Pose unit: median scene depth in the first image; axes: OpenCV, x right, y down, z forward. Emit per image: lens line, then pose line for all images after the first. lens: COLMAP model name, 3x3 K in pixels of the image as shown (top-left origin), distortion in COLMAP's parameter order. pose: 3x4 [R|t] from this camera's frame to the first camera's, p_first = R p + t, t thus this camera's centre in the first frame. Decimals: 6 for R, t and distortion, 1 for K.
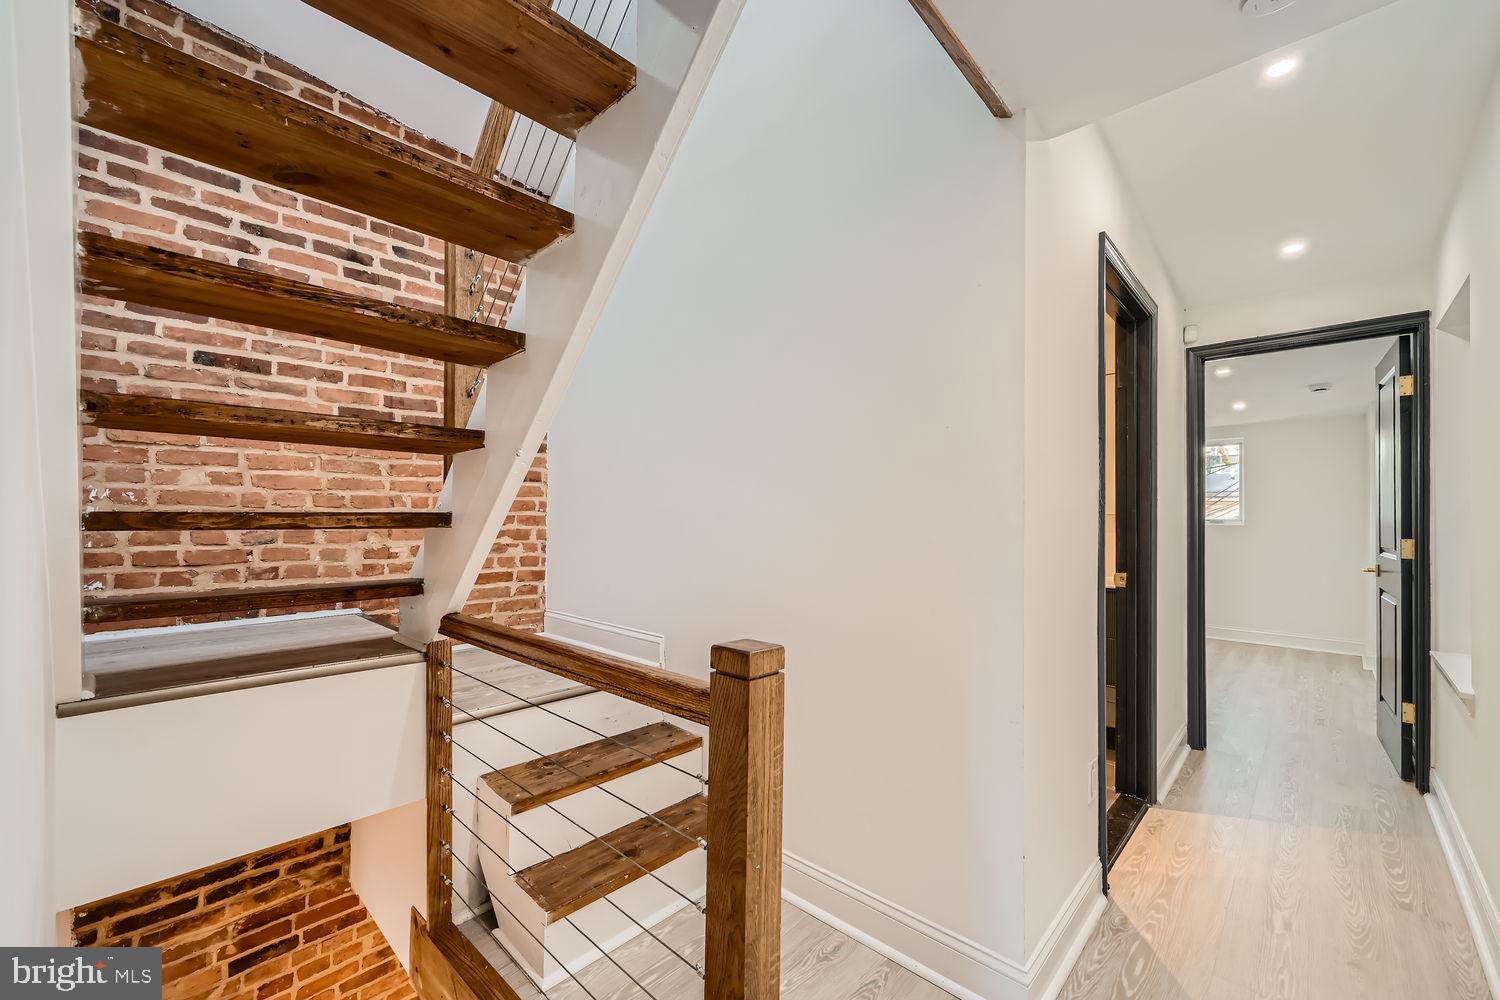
lens RADIAL K [[602.0, 0, 754.7], [0, 602.0, 517.9], [0, 0, 1]] dist [-0.000425, 0.000369]
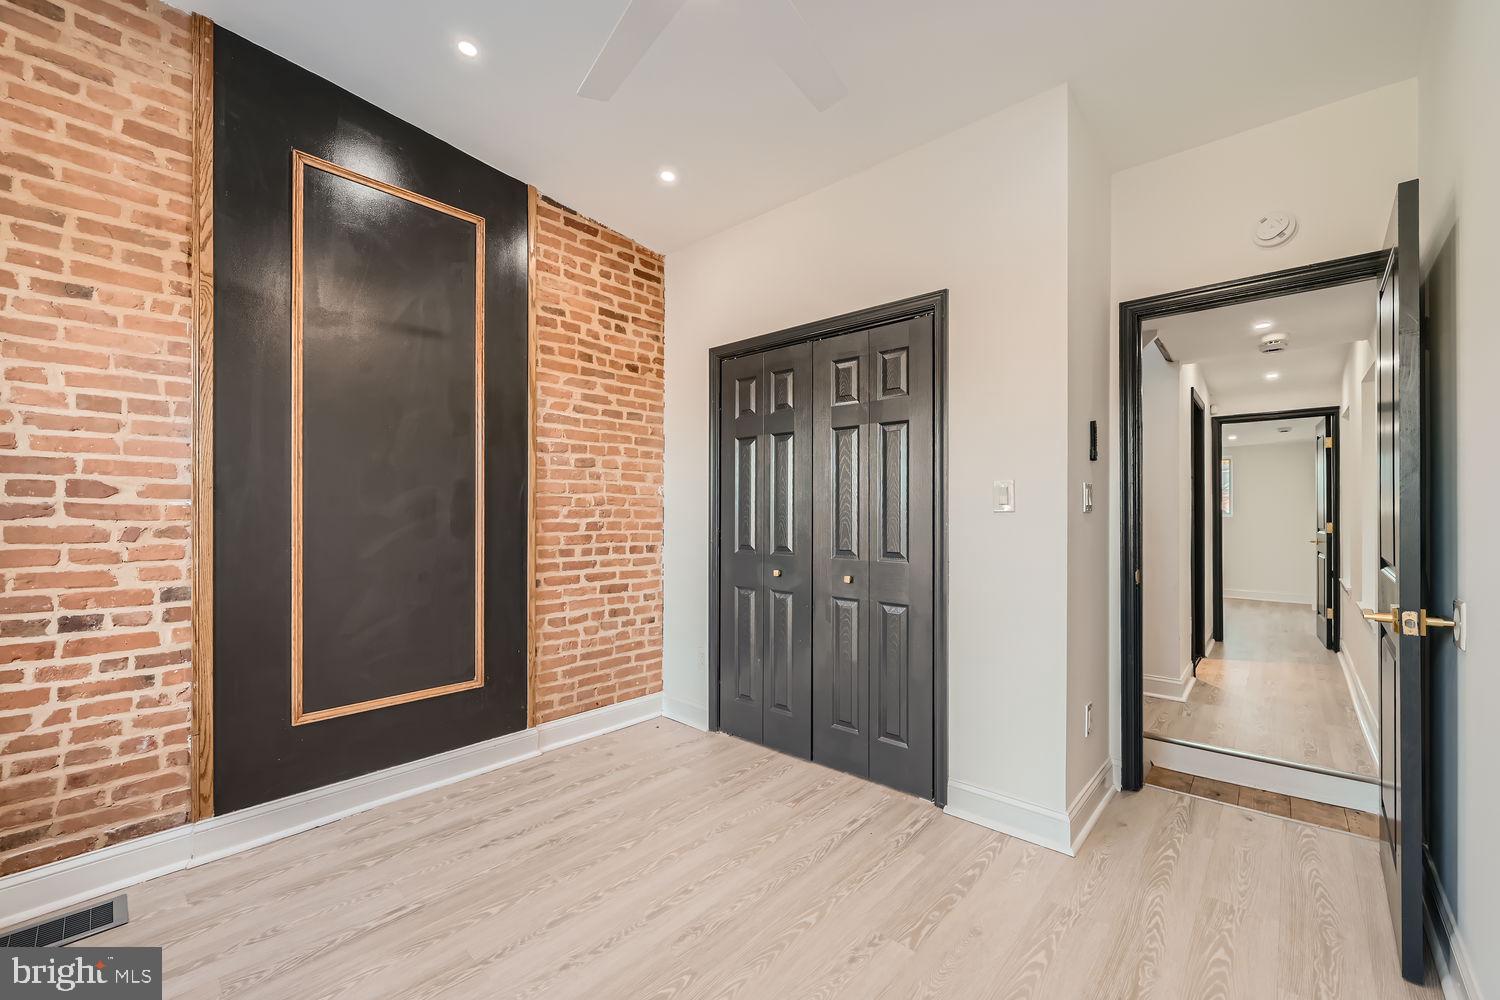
lens RADIAL K [[602.0, 0, 750.9], [0, 602.0, 509.2], [0, 0, 1]] dist [-0.000425, 0.000369]
pose [[0.999520, 0.001595, 0.030926, -1.906372], [-0.001521, 0.999996, -0.002426, -0.001716], [-0.030929, 0.002378, 0.999519, -2.005015]]
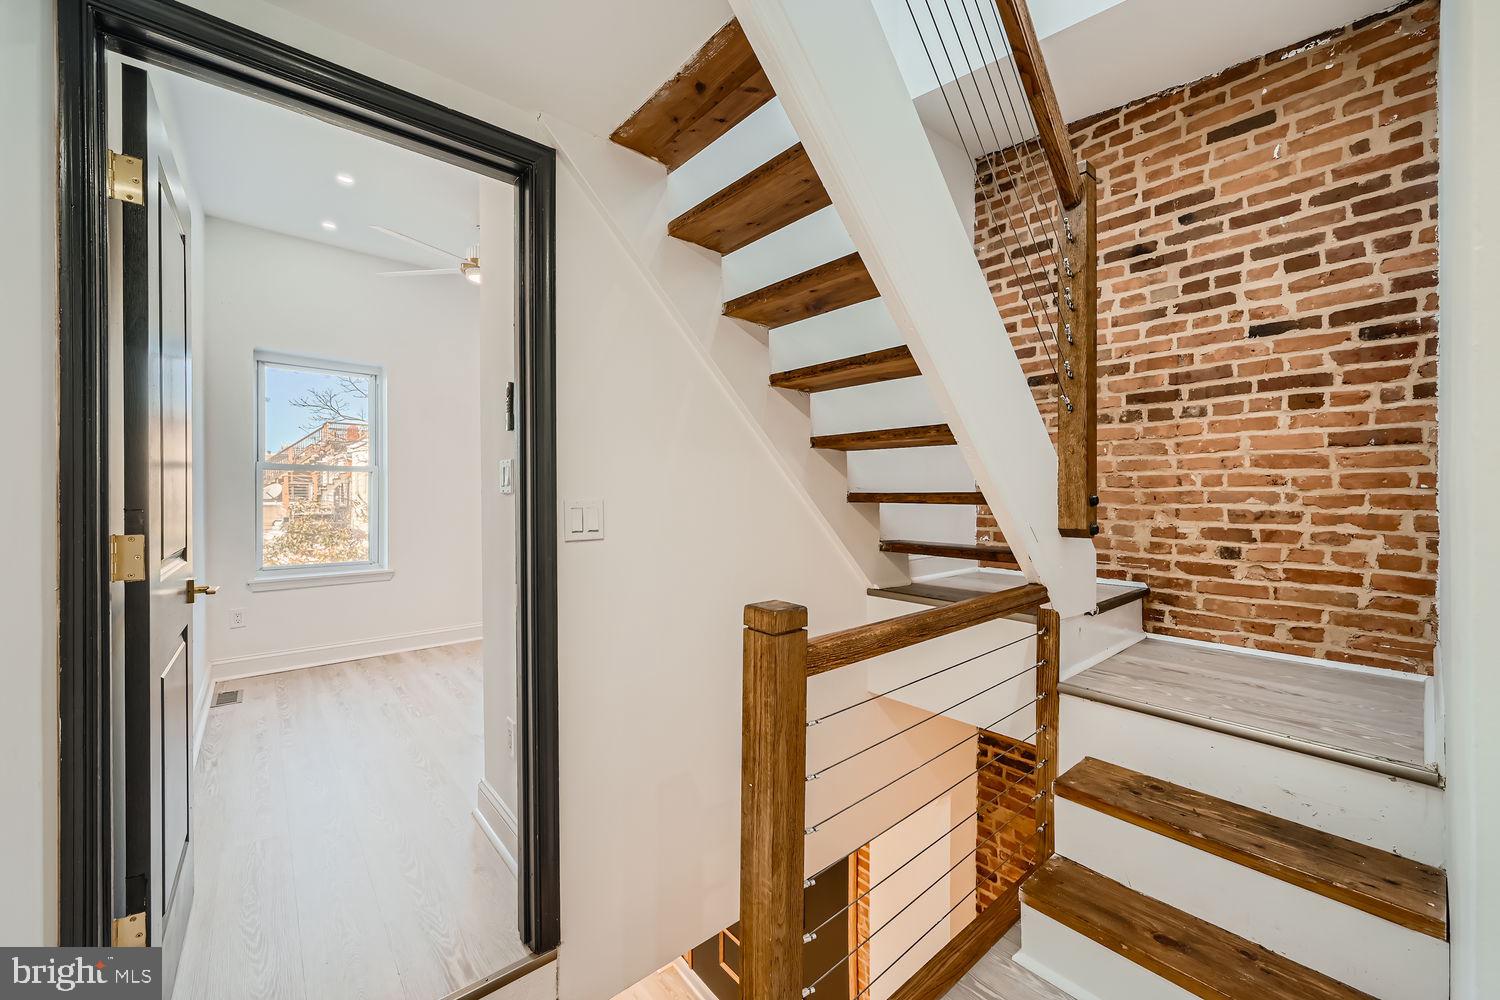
lens RADIAL K [[602.0, 0, 753.8], [0, 602.0, 504.0], [0, 0, 1]] dist [-0.000425, 0.000369]
pose [[-0.112290, 0.013933, -0.993578, 0.437875], [-0.005557, 0.999877, 0.014649, 0.000660], [0.993660, 0.007166, -0.112199, 0.418631]]
